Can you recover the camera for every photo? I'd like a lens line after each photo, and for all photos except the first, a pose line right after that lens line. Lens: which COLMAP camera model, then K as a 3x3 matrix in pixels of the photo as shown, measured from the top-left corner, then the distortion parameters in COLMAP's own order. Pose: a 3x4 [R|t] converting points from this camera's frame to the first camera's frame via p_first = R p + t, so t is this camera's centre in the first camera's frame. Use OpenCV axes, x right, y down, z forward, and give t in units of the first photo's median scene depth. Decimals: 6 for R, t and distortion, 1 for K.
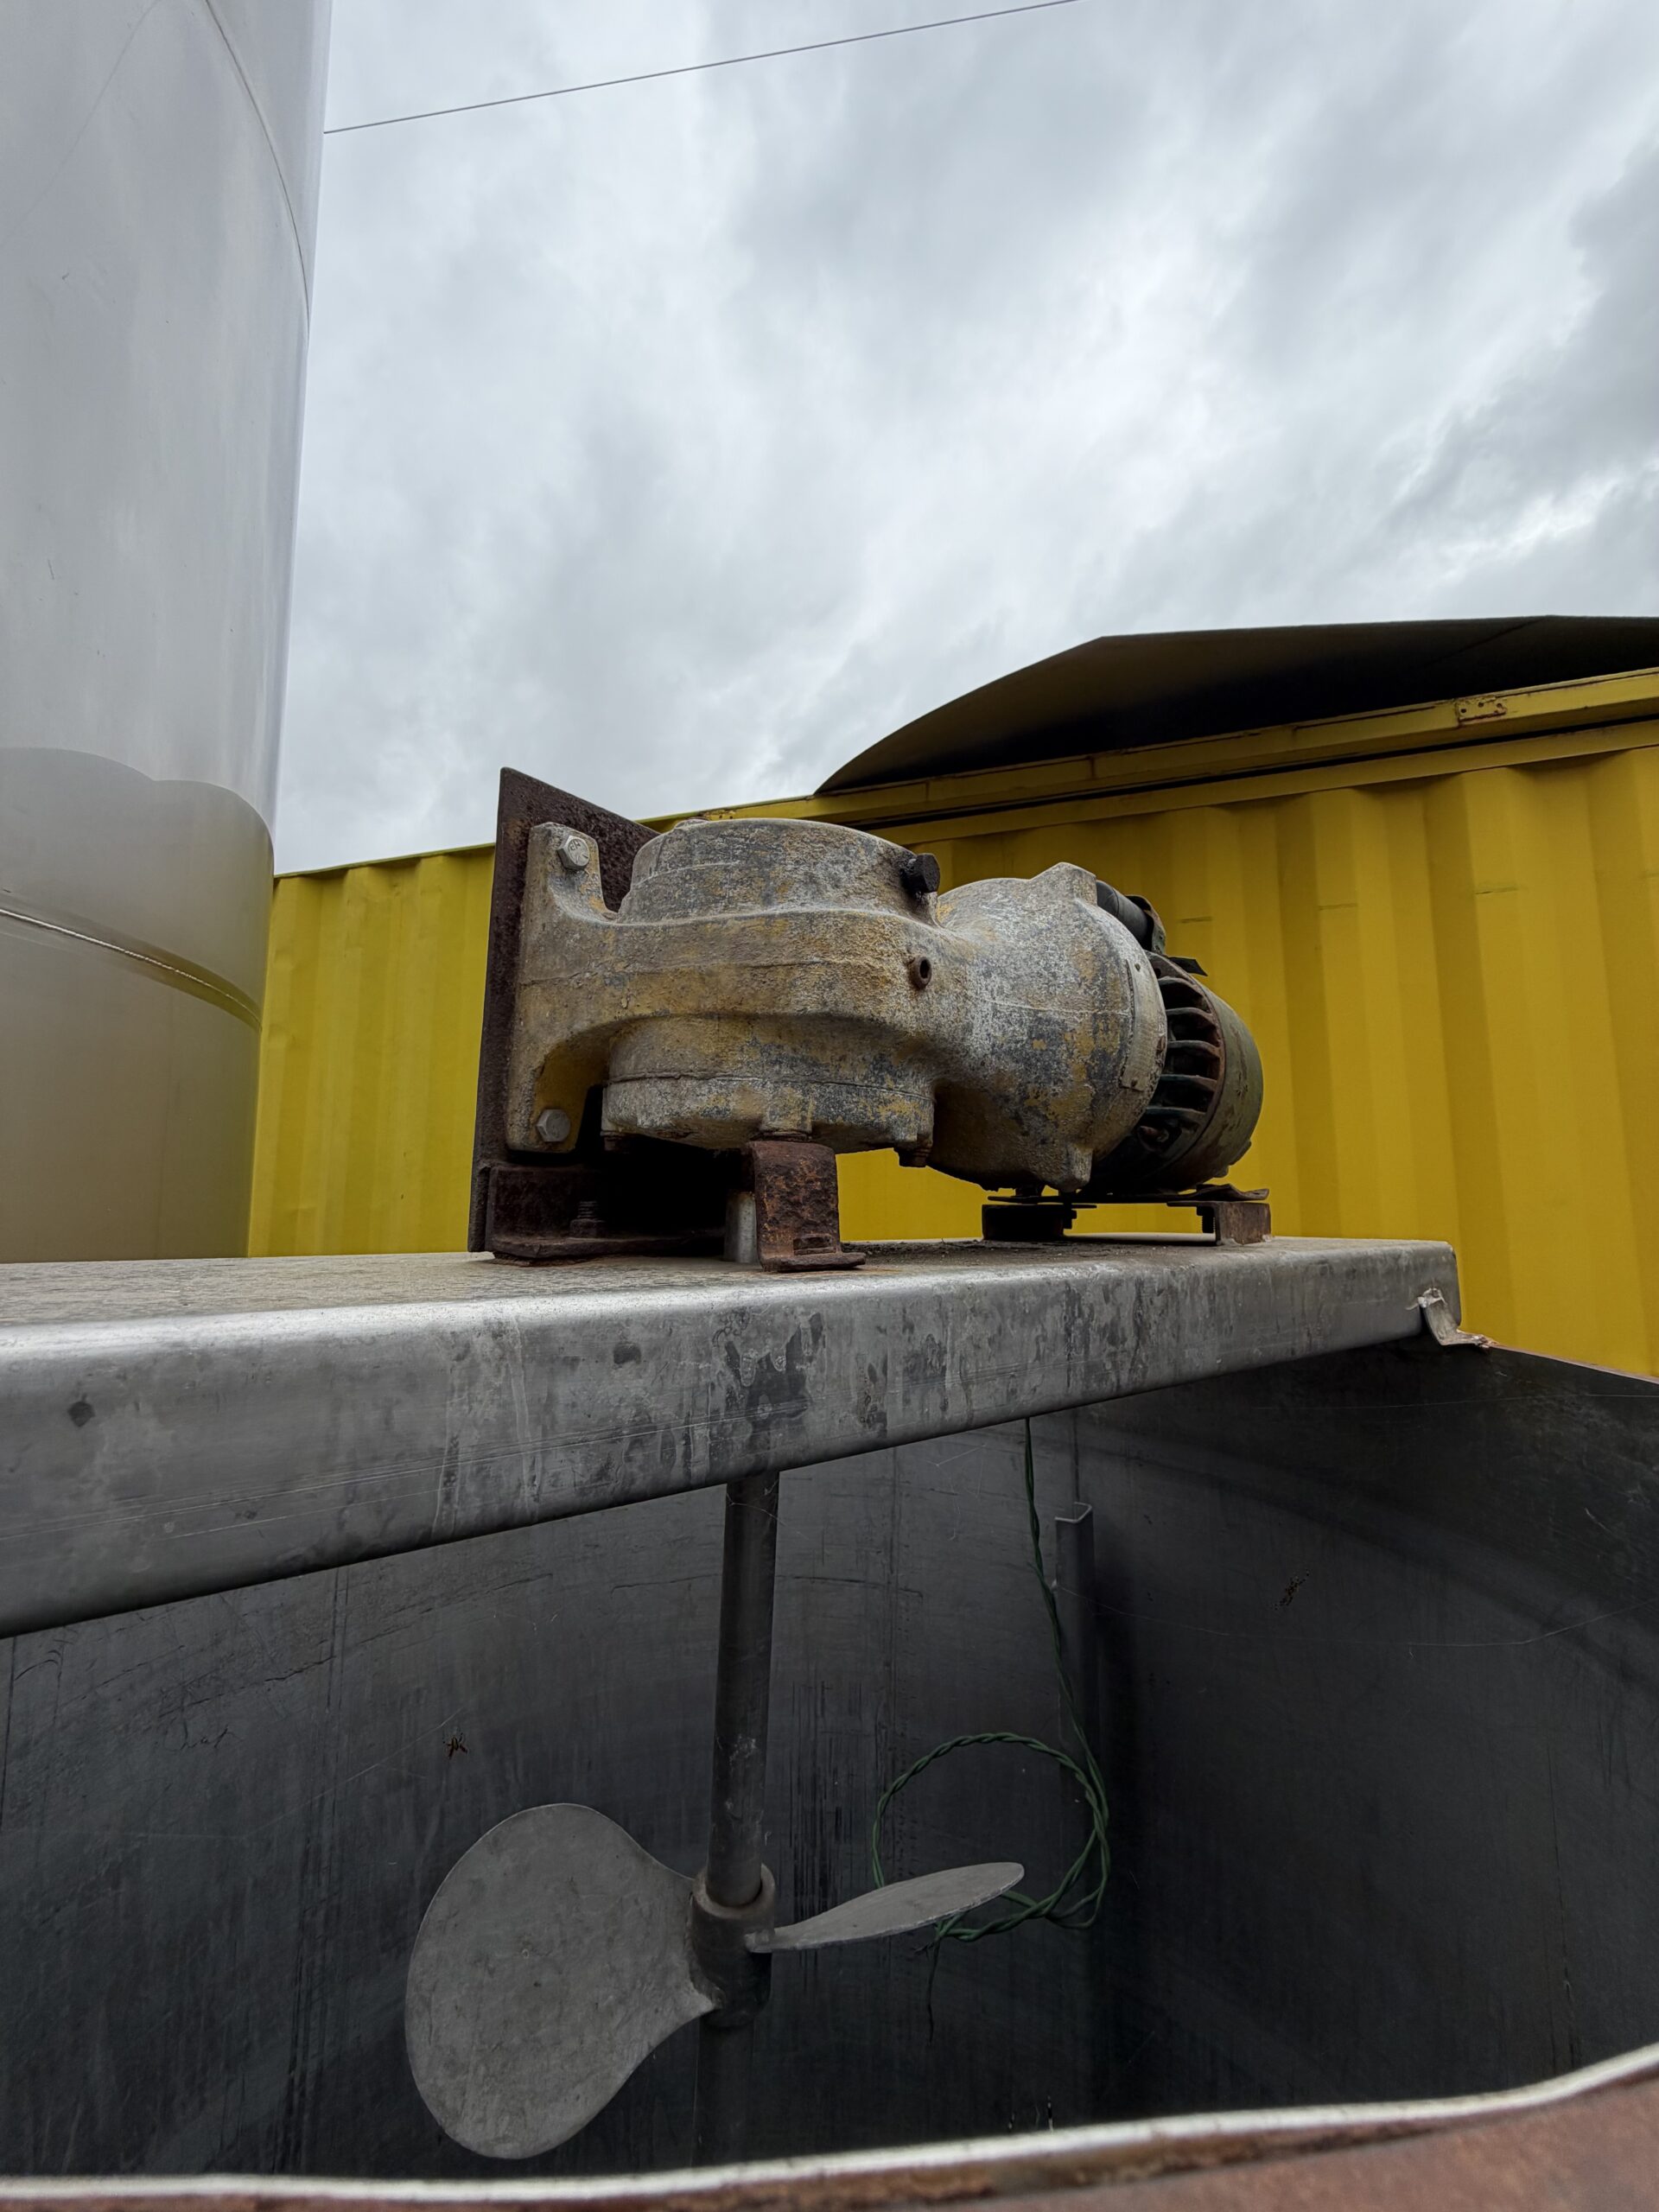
lens RADIAL K [[886.5, 0, 824.5], [0, 886.5, 1103.2], [0, 0, 1]] dist [-0.001097, -0.000414]
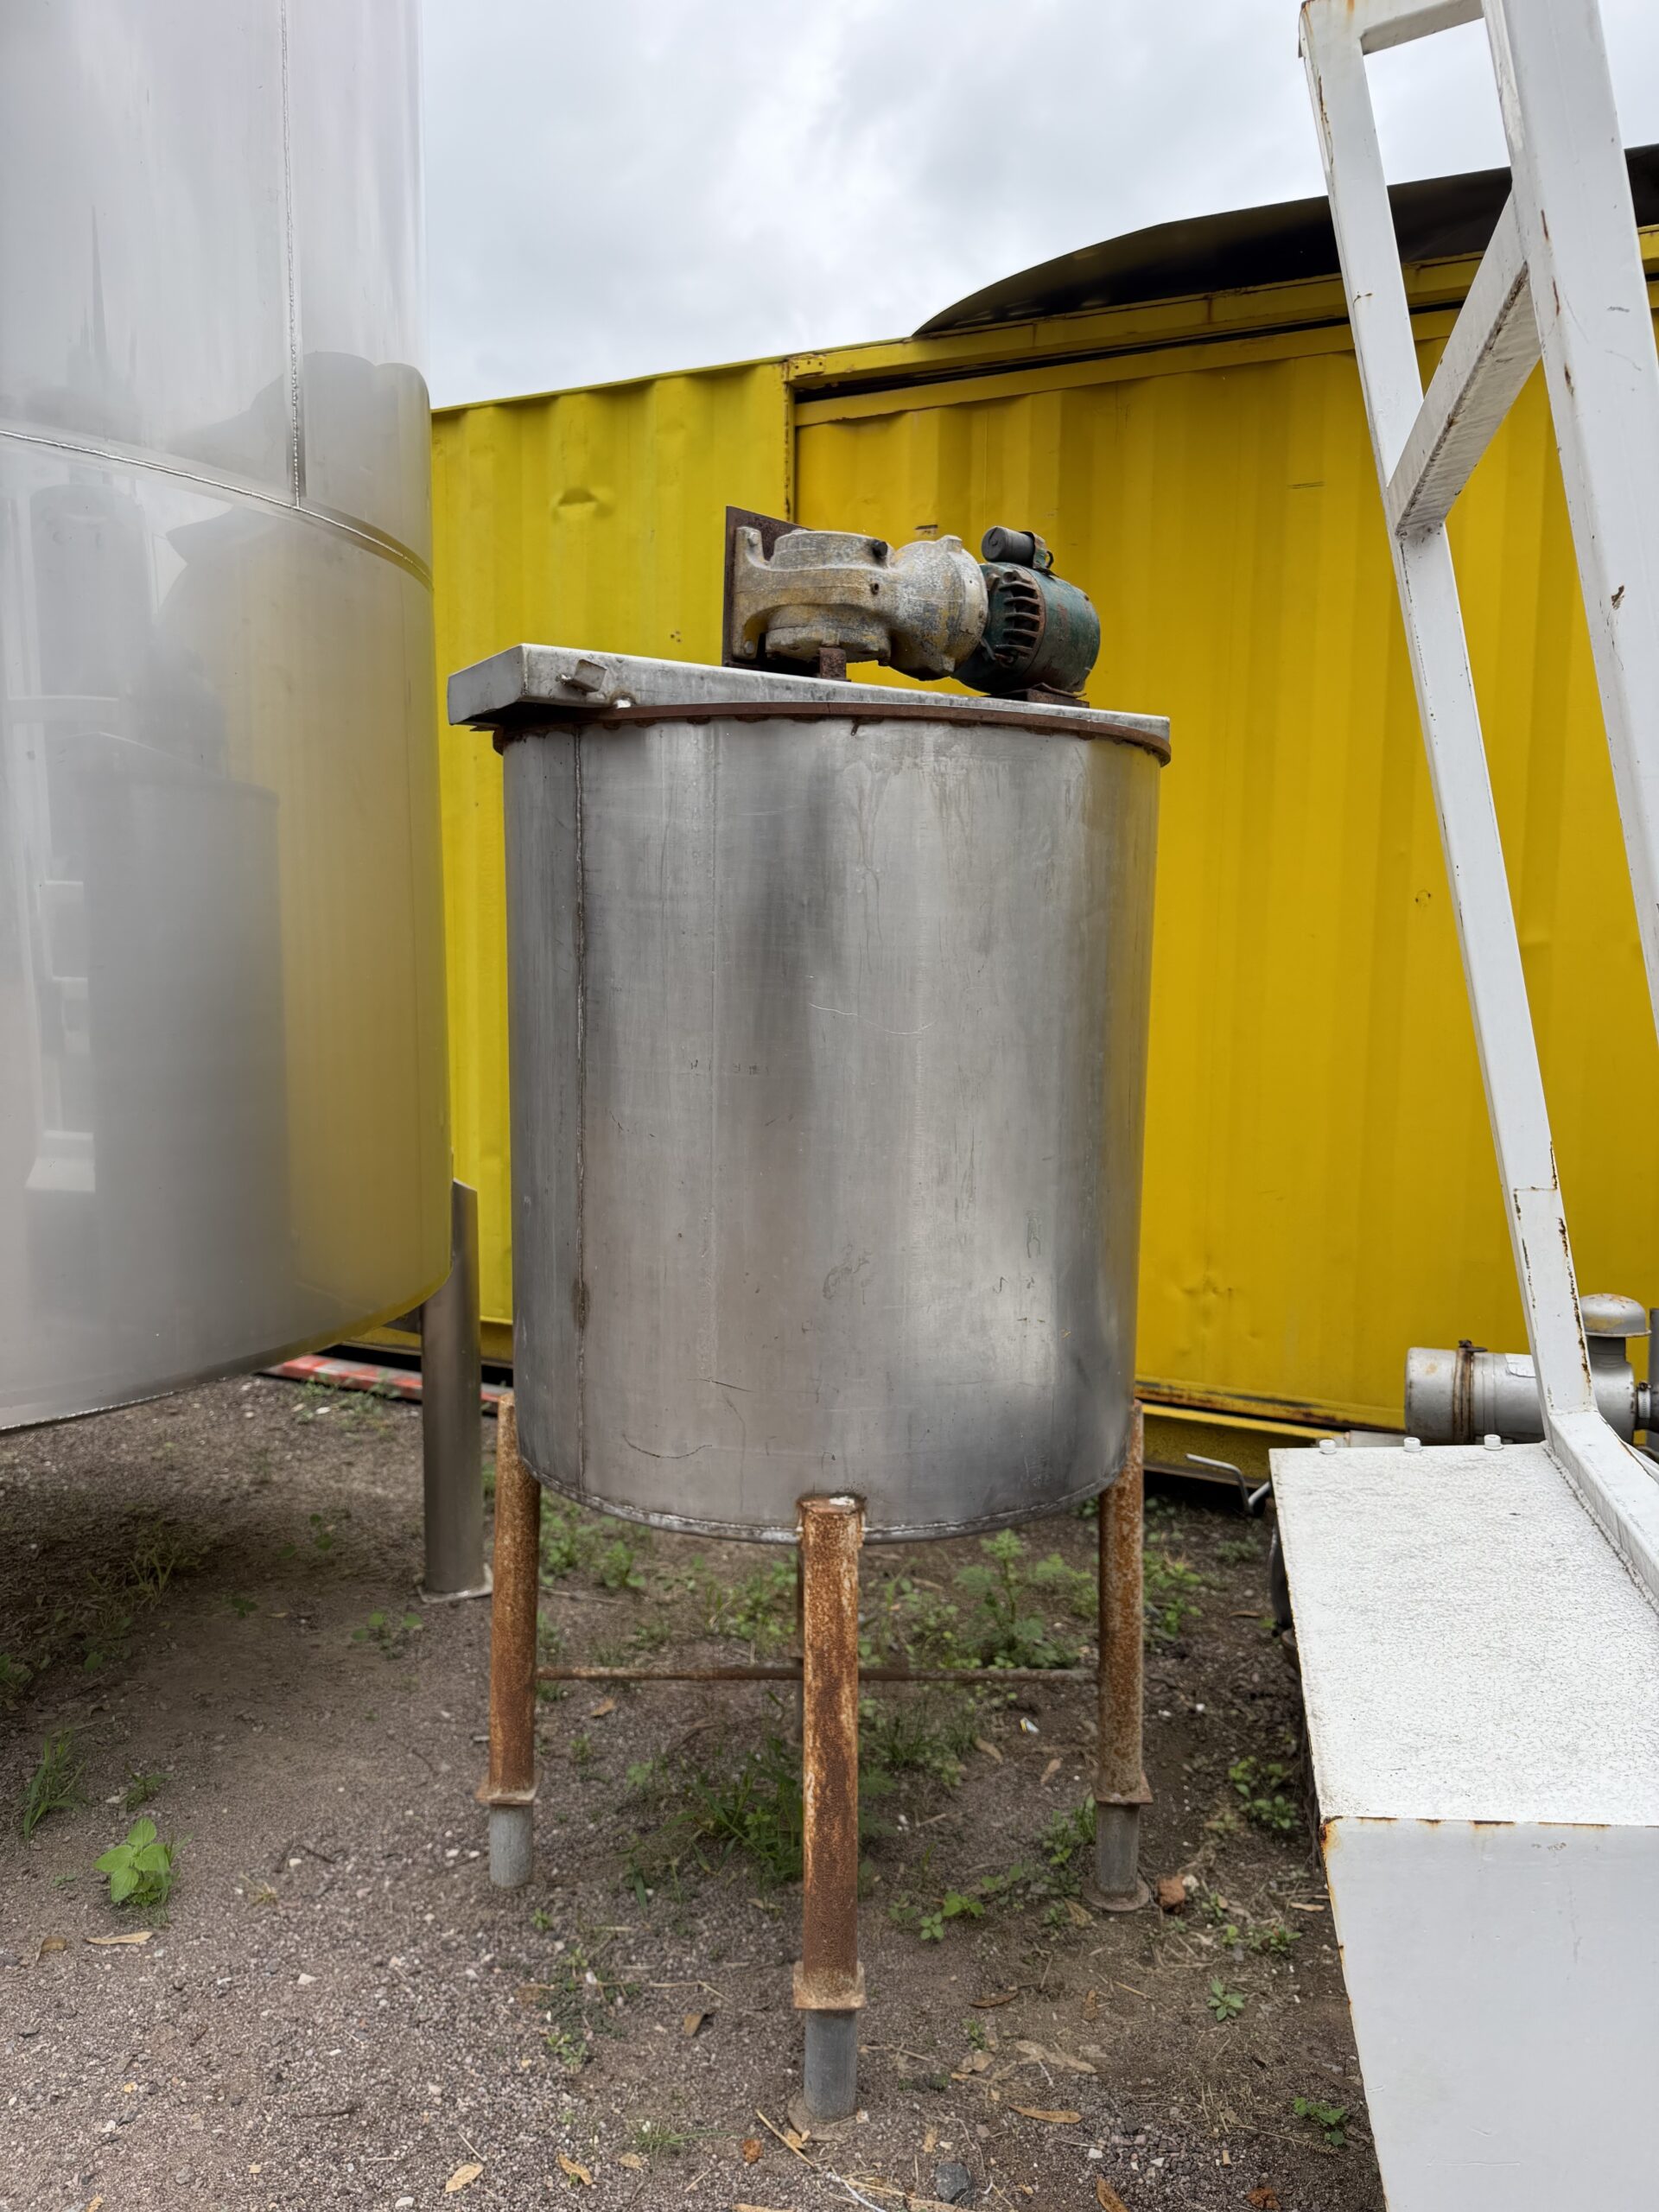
lens RADIAL K [[1559.9, 0, 842.1], [0, 1559.9, 1132.1], [0, 0, 1]] dist [0.044759, -0.045355]
pose [[0.995083, 0.020851, -0.096827, 0.497320], [0.002212, 0.972668, 0.232191, 0.371632], [0.099022, -0.231263, 0.967839, -4.136951]]
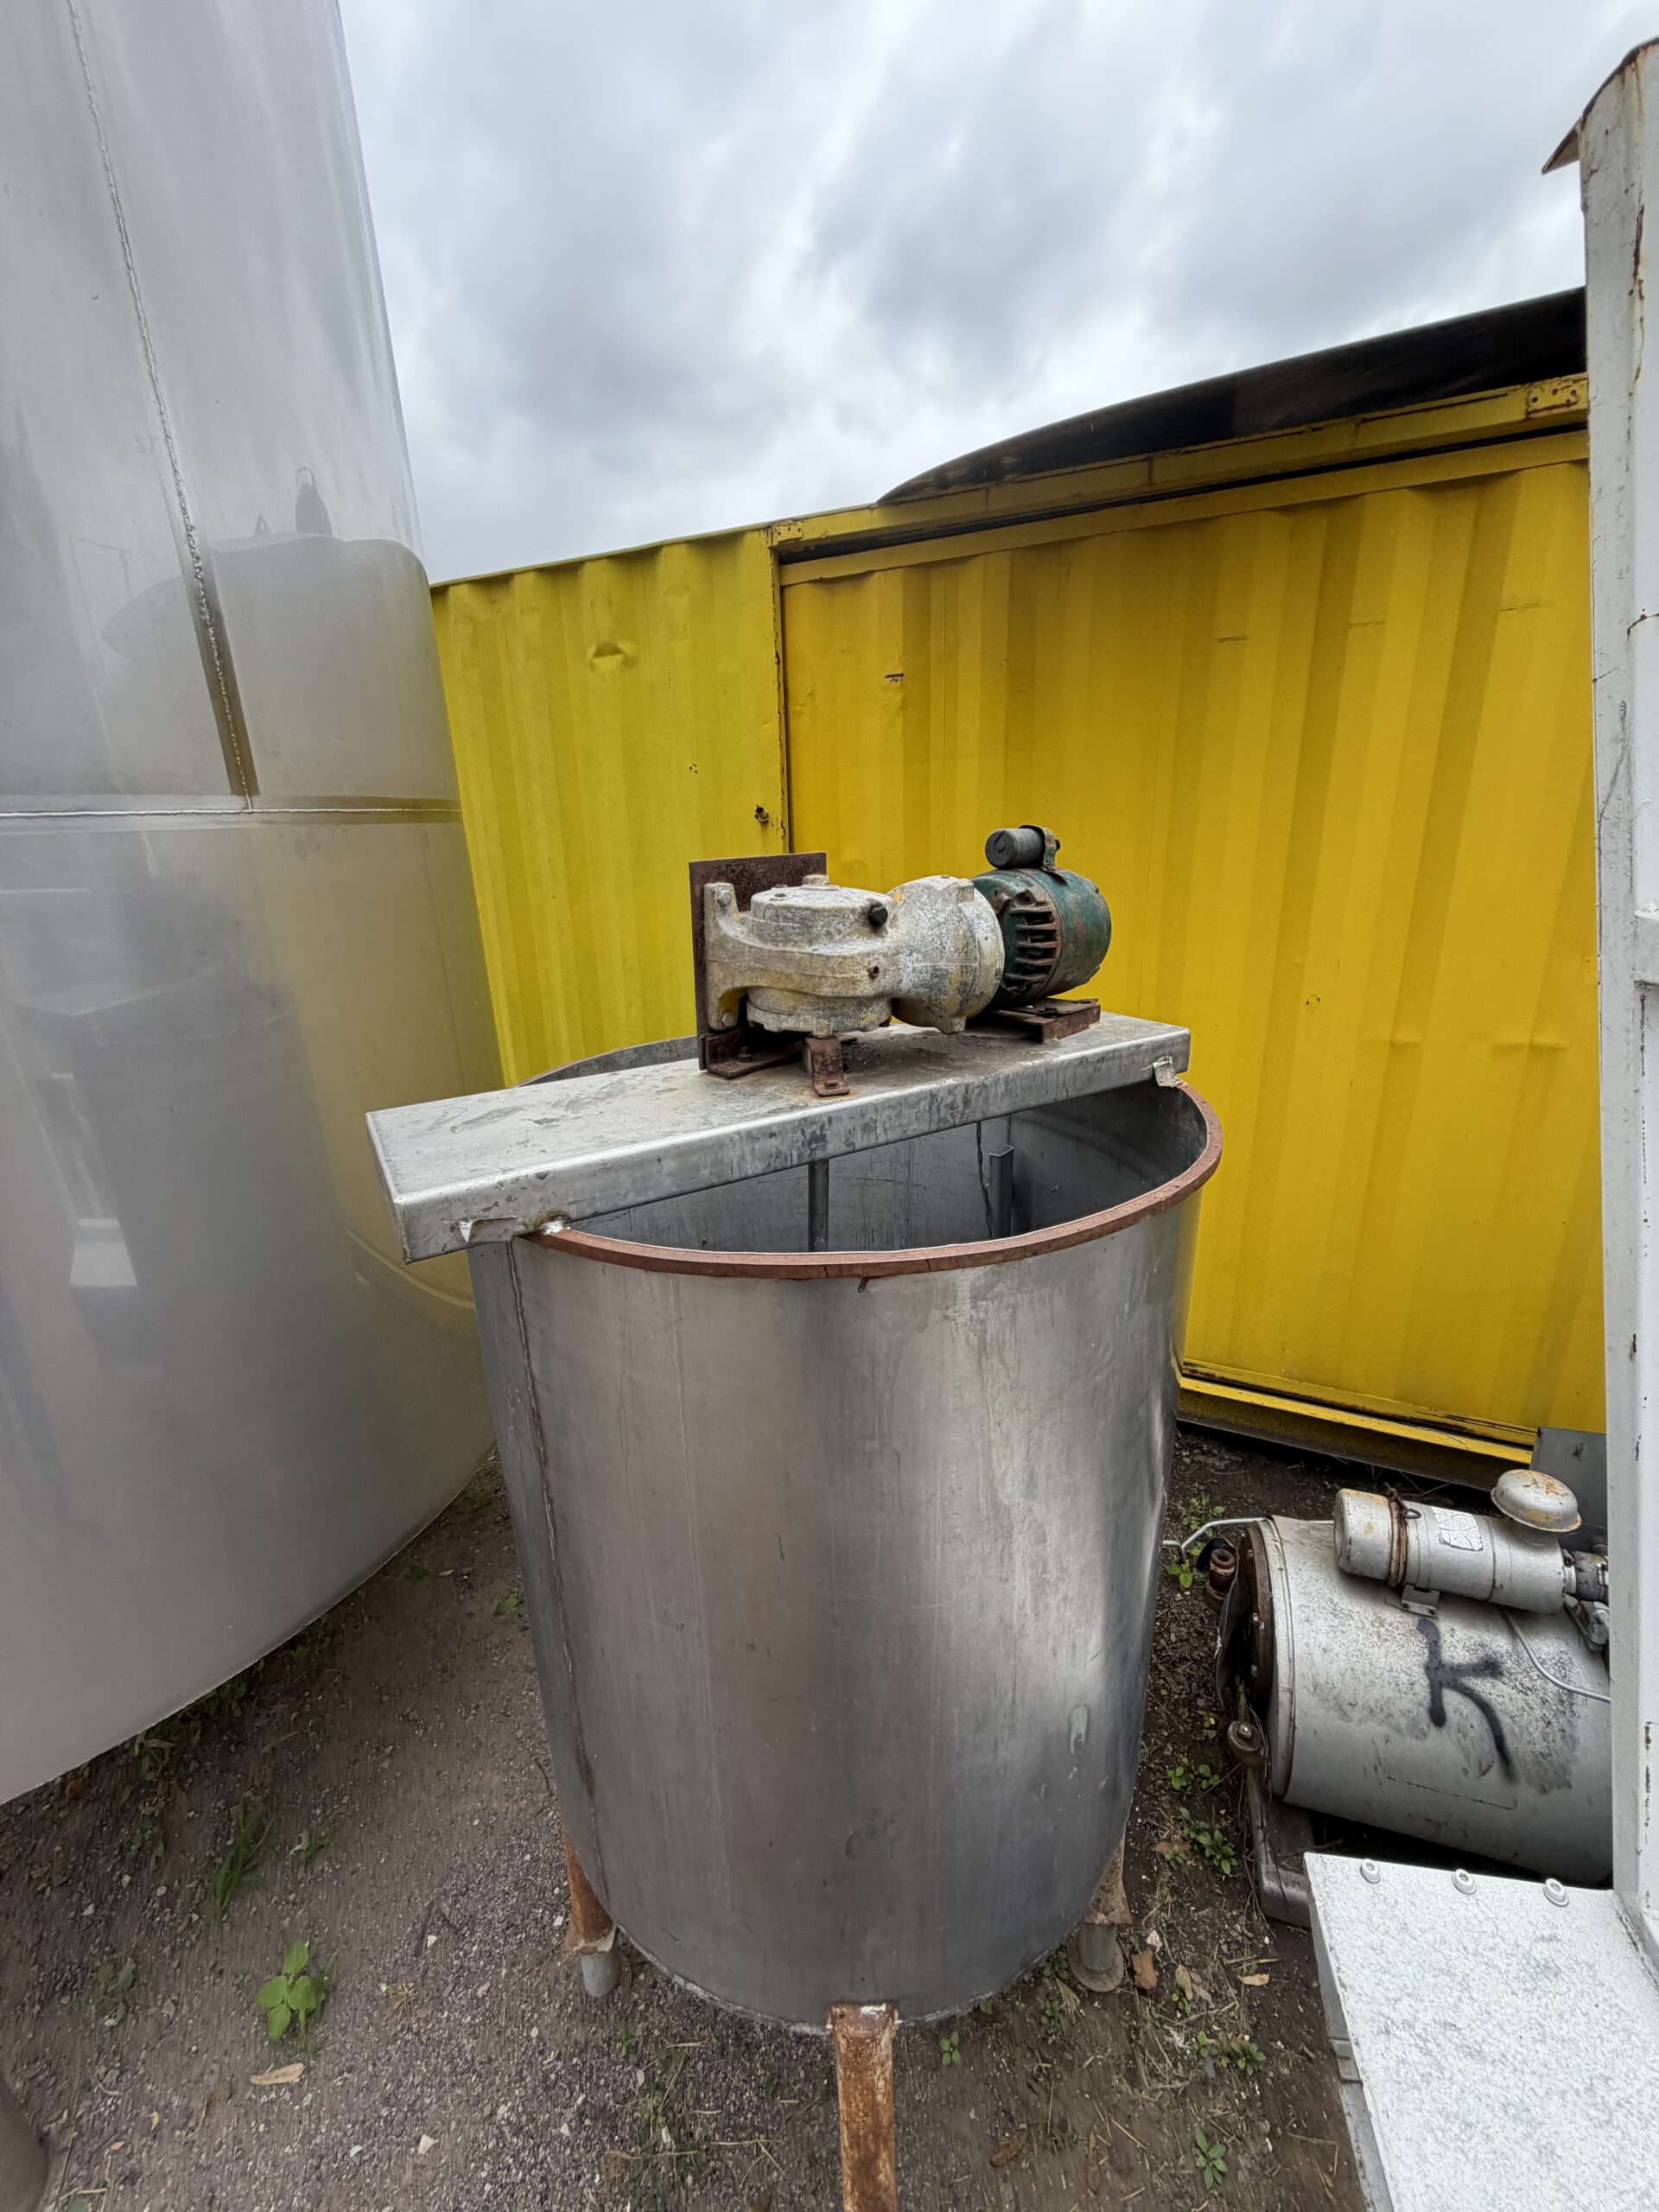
lens RADIAL K [[874.8, 0, 826.4], [0, 874.8, 1107.6], [0, 0, 1]] dist [0.003403, 0.000252]
pose [[0.994313, 0.000676, -0.106491, 0.212532], [0.043391, 0.910636, 0.410924, -0.729591], [0.097252, -0.413208, 0.905429, -1.227658]]
